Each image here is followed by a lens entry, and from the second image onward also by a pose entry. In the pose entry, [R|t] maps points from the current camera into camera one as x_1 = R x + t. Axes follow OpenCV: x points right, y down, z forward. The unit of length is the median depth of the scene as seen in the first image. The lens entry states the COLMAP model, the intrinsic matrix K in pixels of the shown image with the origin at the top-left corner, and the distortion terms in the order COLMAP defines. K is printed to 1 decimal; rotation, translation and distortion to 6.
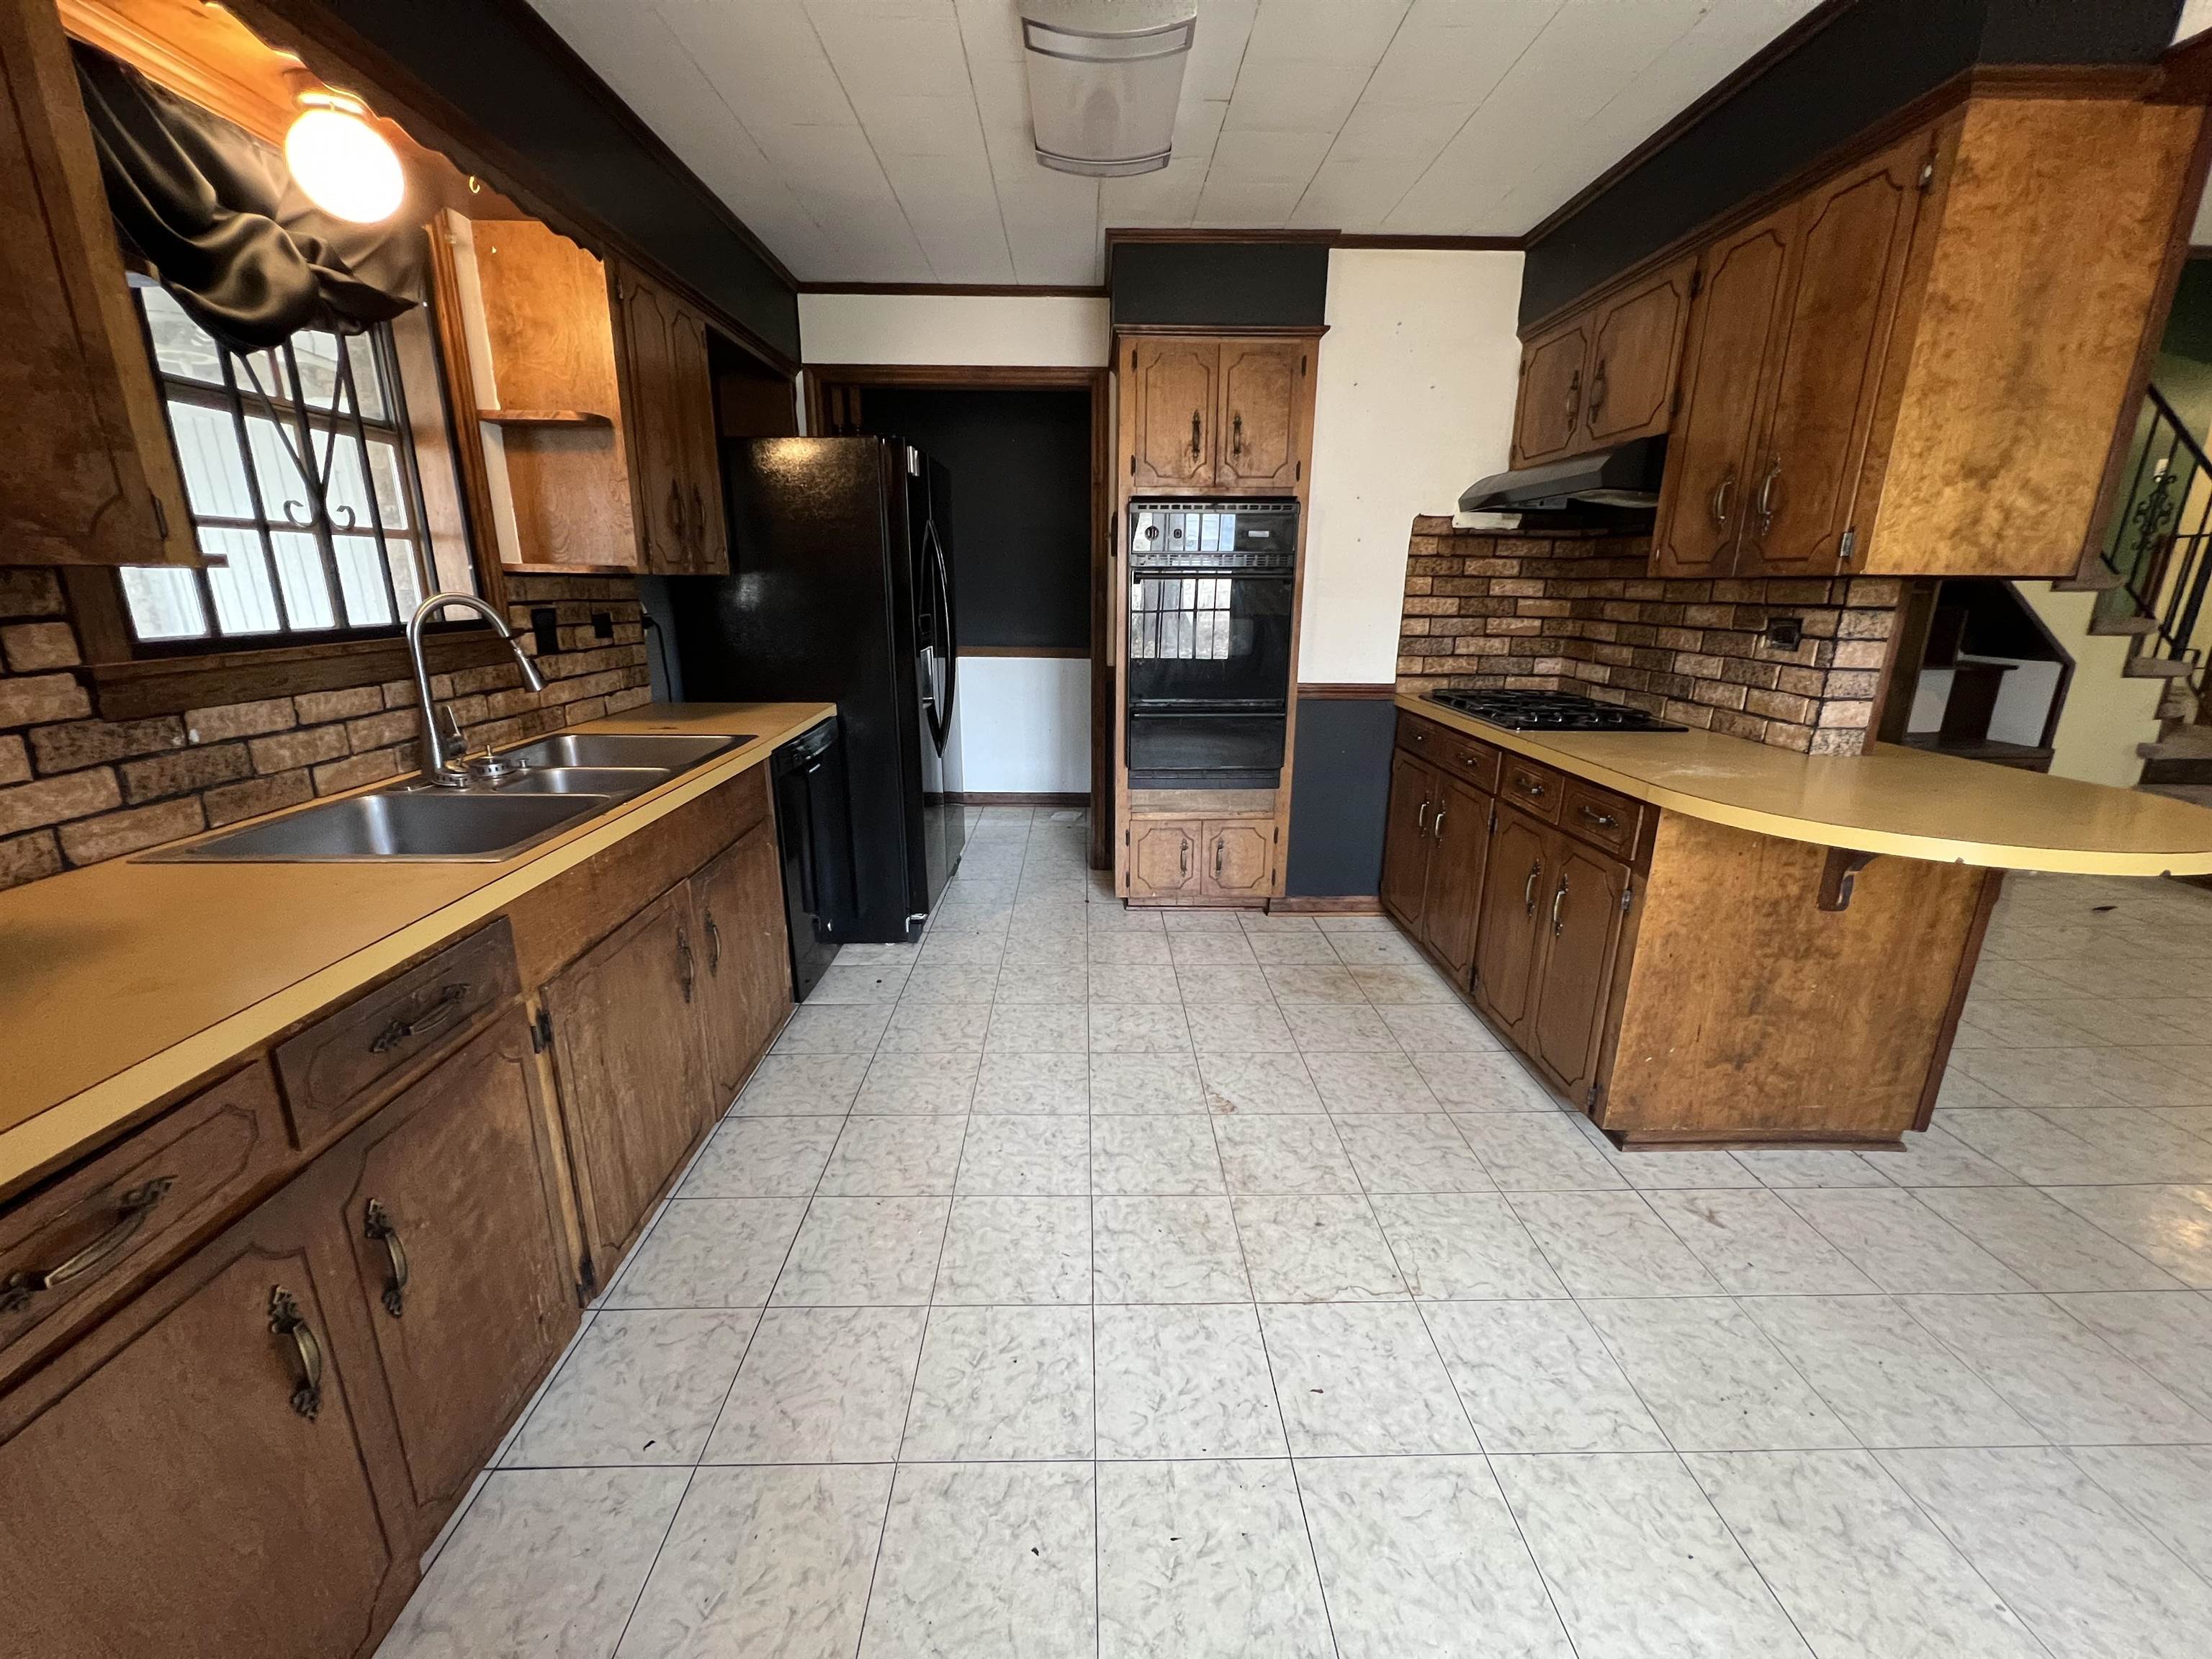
lens RADIAL K [[882.3, 0, 1106.0], [0, 882.3, 829.5], [0, 0, 1]] dist [-0.006447, 0.000767]
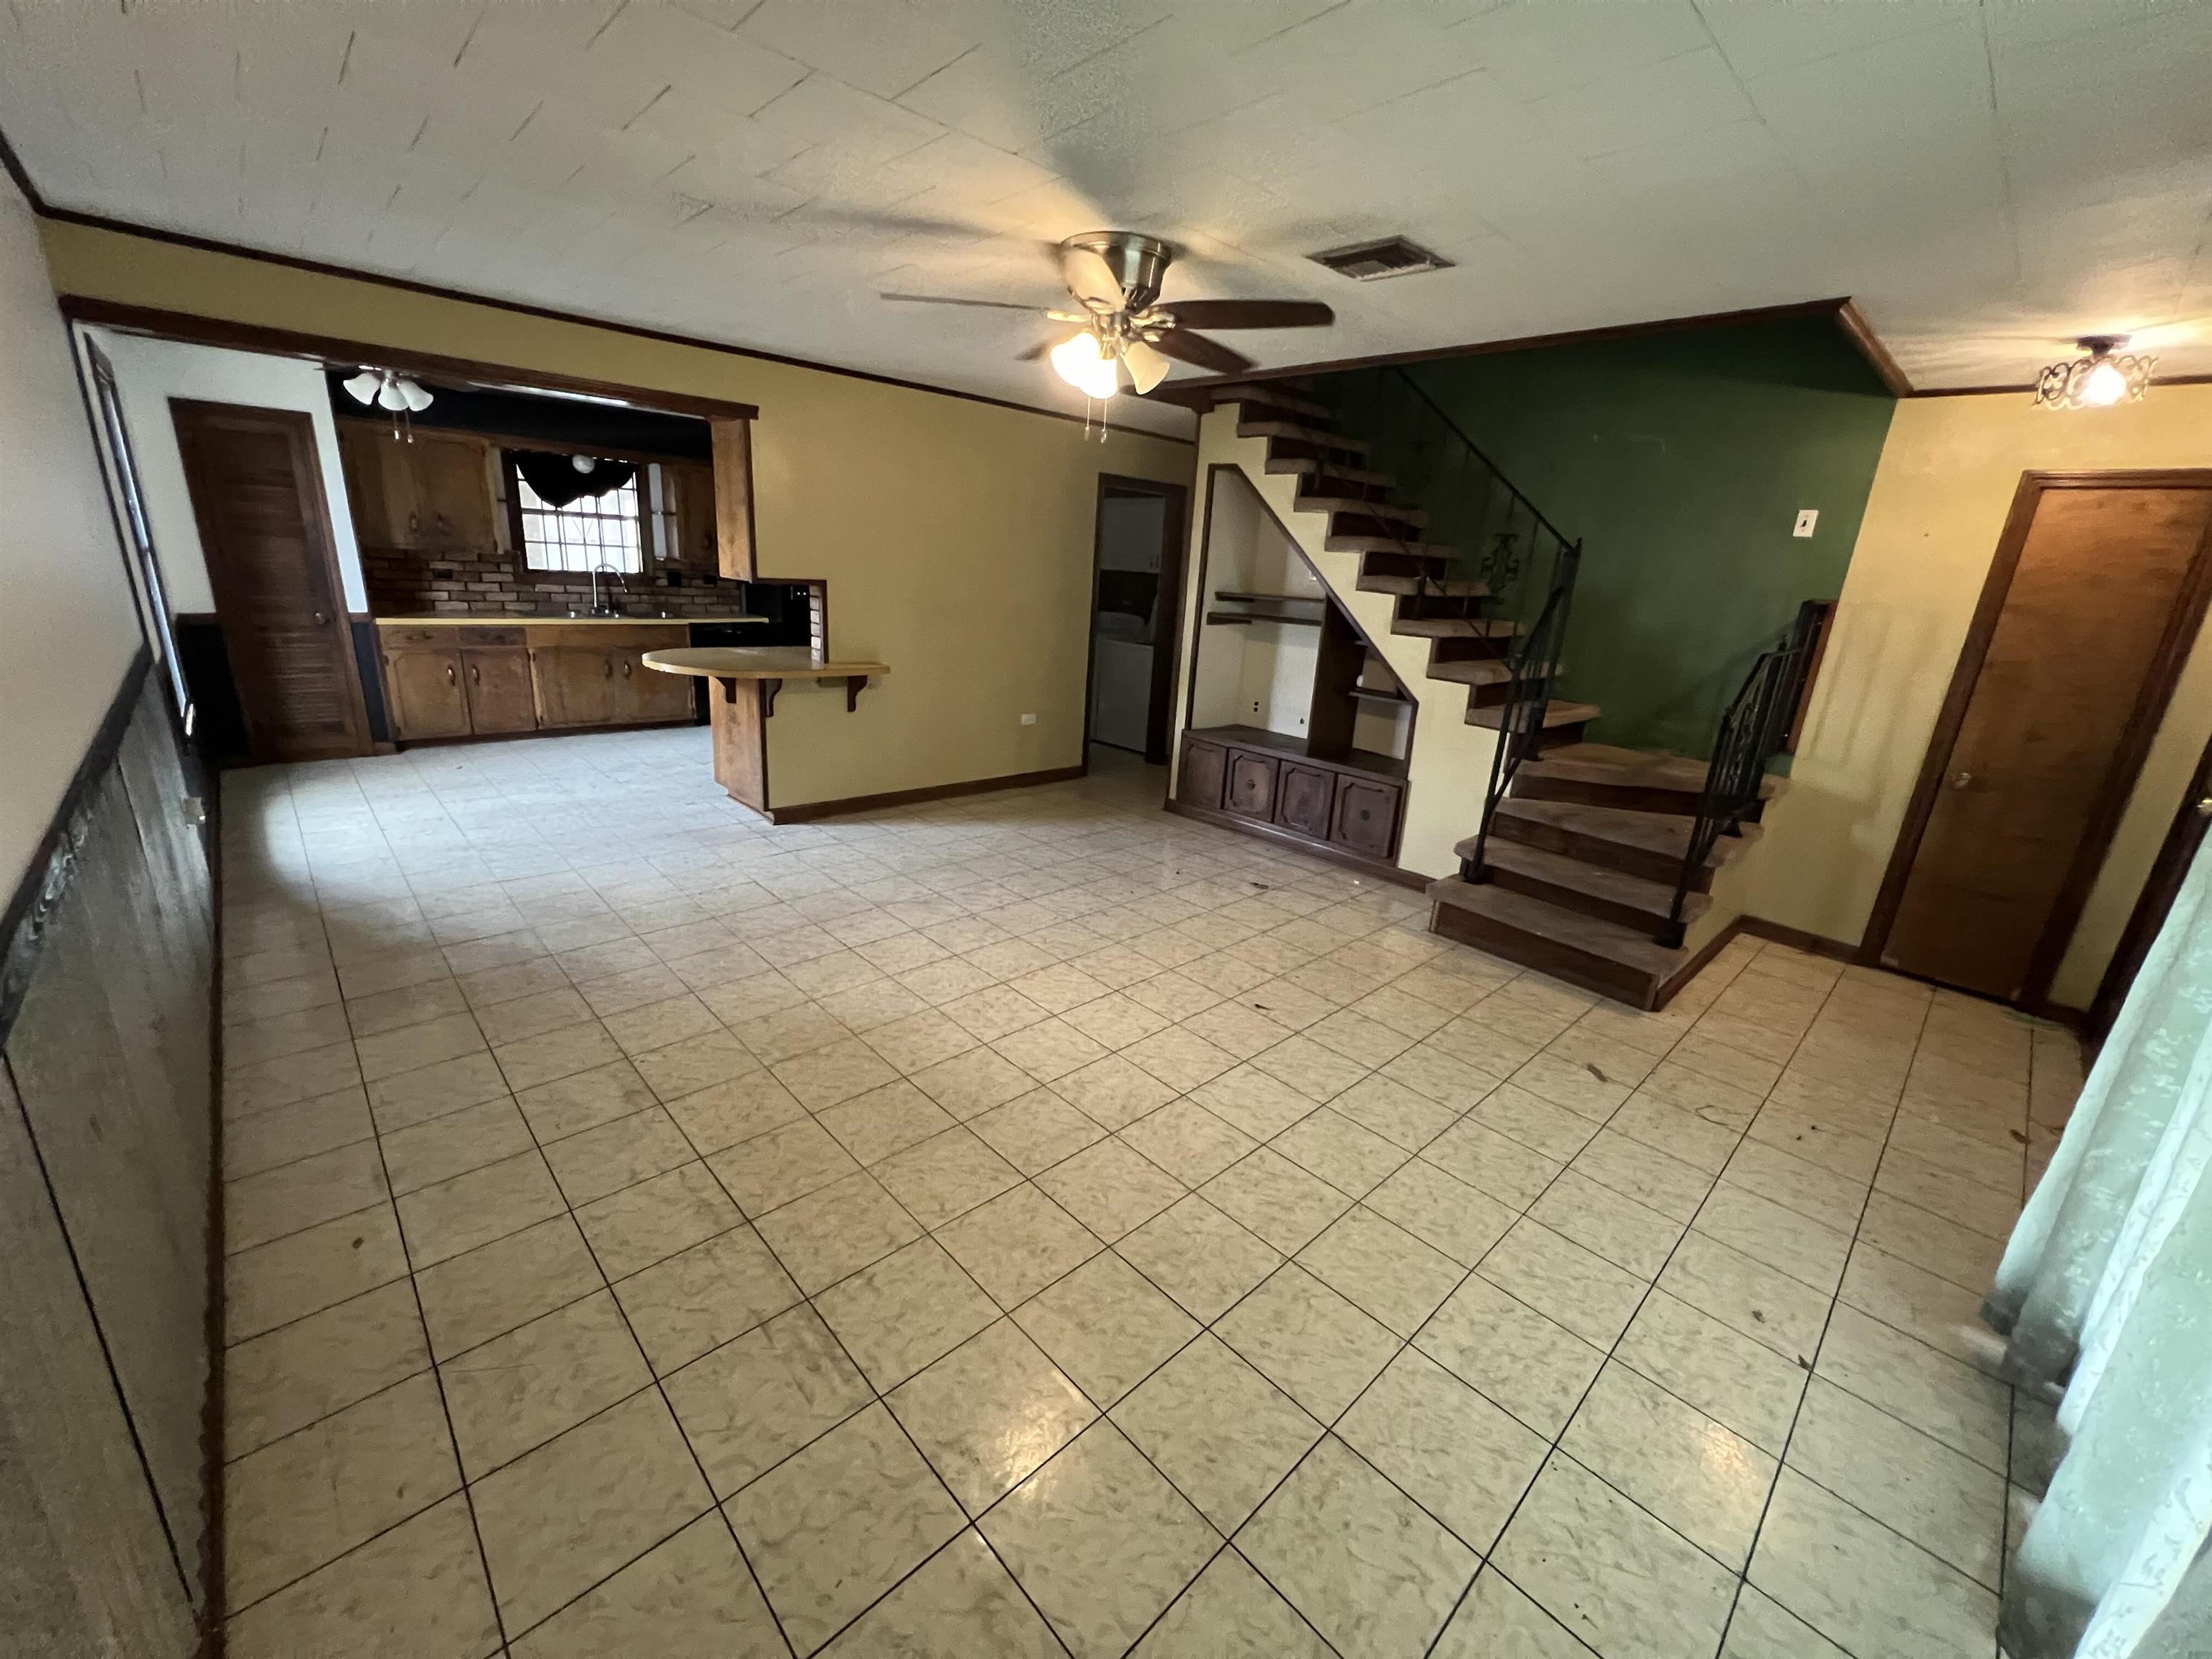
lens RADIAL K [[882.3, 0, 1106.0], [0, 882.3, 829.5], [0, 0, 1]] dist [-0.006447, 0.000767]
pose [[0.672675, 0.252231, -0.695621, 3.302697], [-0.258905, 0.960912, 0.098061, -0.089983], [0.693164, 0.114137, 0.711685, -0.064379]]
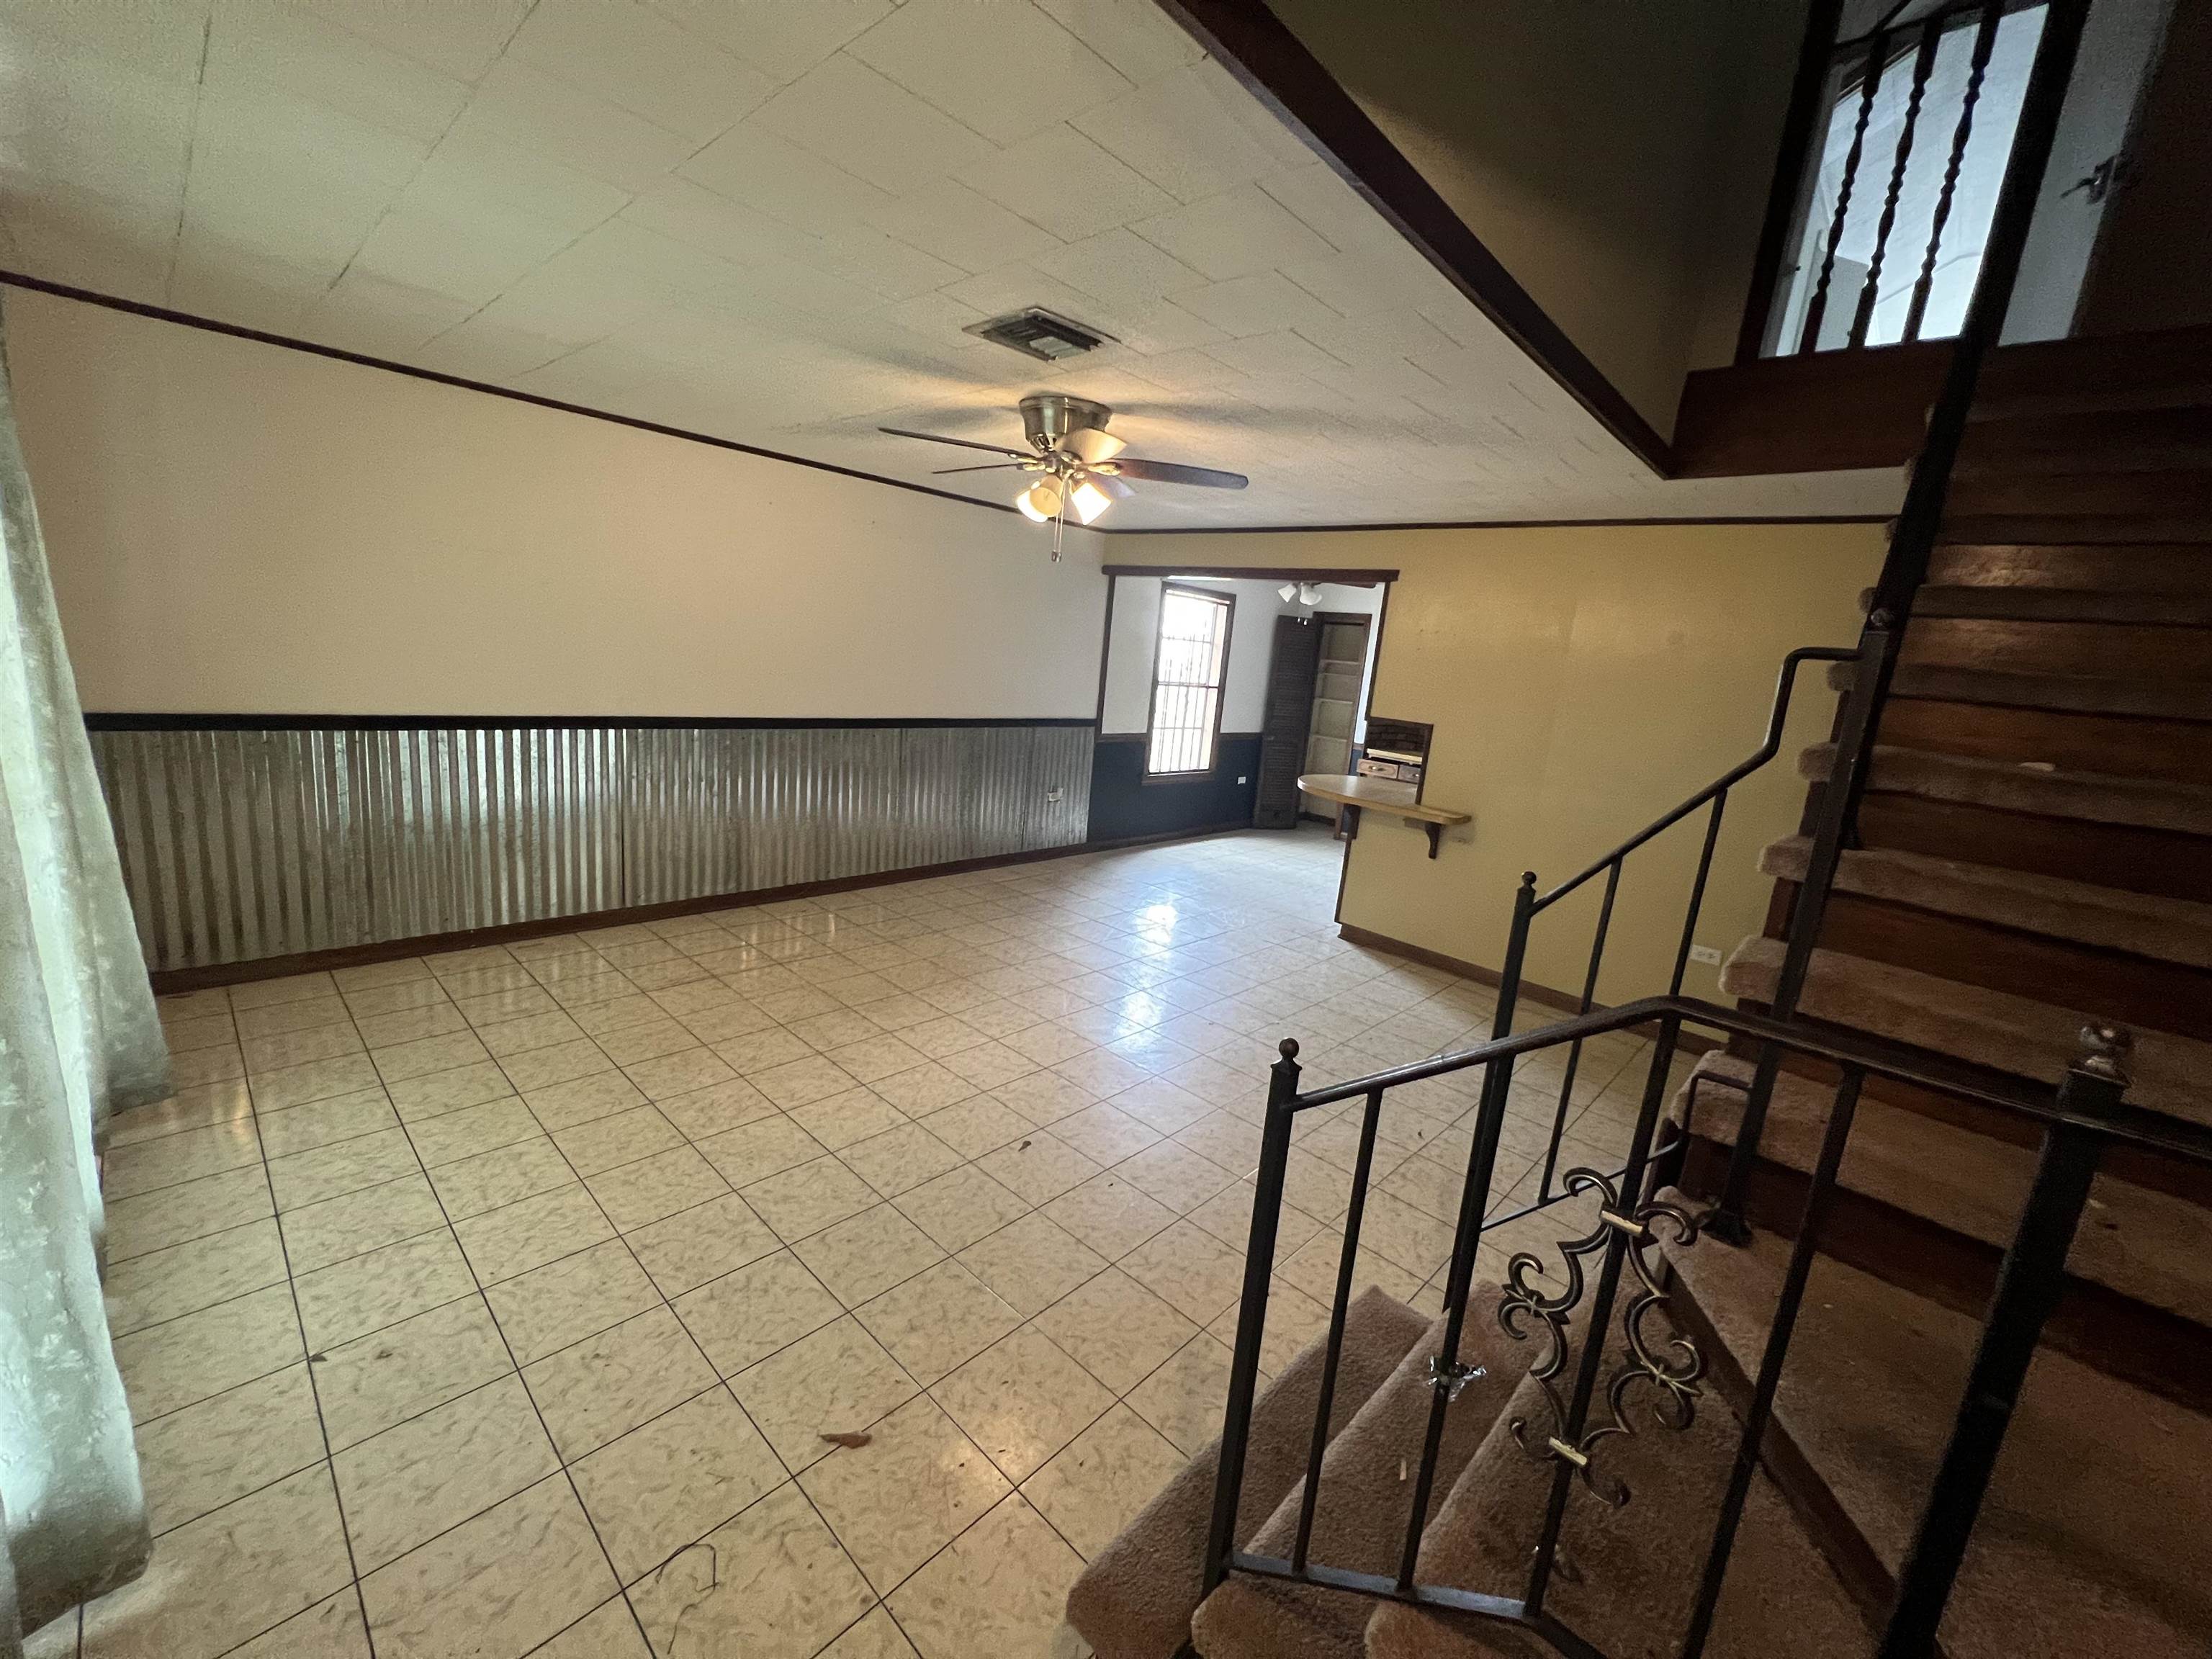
lens RADIAL K [[877.0, 0, 1106.0], [0, 877.0, 829.5], [0, 0, 1]] dist [-0.008598, -0.000231]
pose [[-0.691552, 0.078615, -0.718036, 3.333783], [-0.289770, 0.880372, 0.375470, -0.698987], [0.661656, 0.467723, -0.586043, 1.972713]]
